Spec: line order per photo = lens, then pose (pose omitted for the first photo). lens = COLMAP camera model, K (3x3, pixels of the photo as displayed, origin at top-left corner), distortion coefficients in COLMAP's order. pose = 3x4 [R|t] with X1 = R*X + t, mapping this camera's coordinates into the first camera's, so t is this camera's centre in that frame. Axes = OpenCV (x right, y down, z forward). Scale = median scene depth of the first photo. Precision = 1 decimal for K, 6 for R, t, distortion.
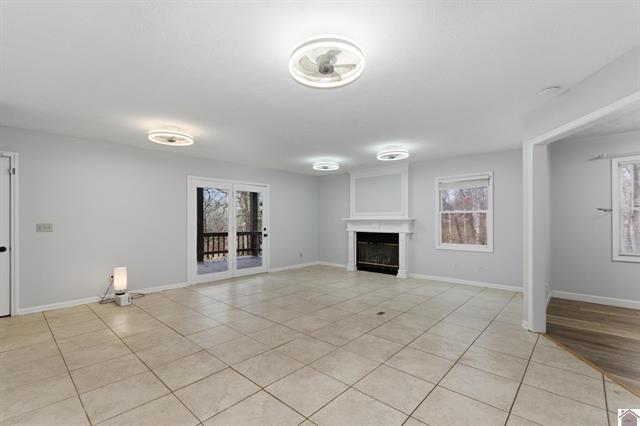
lens RADIAL K [[282.7, 0, 321.6], [0, 282.7, 217.6], [0, 0, 1]] dist [0.006437, 0.000896]
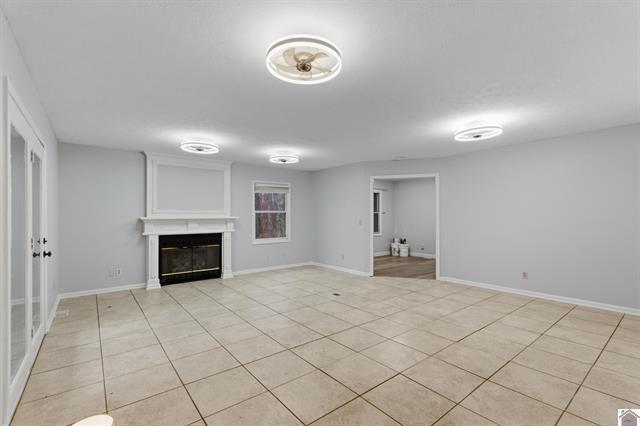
lens RADIAL K [[282.7, 0, 316.3], [0, 282.7, 216.3], [0, 0, 1]] dist [0.006437, 0.000896]
pose [[0.183143, 0.004888, 0.983074, -0.602431], [-0.001414, 0.999988, -0.004708, 0.003878], [-0.983085, -0.000528, 0.183148, 0.513918]]
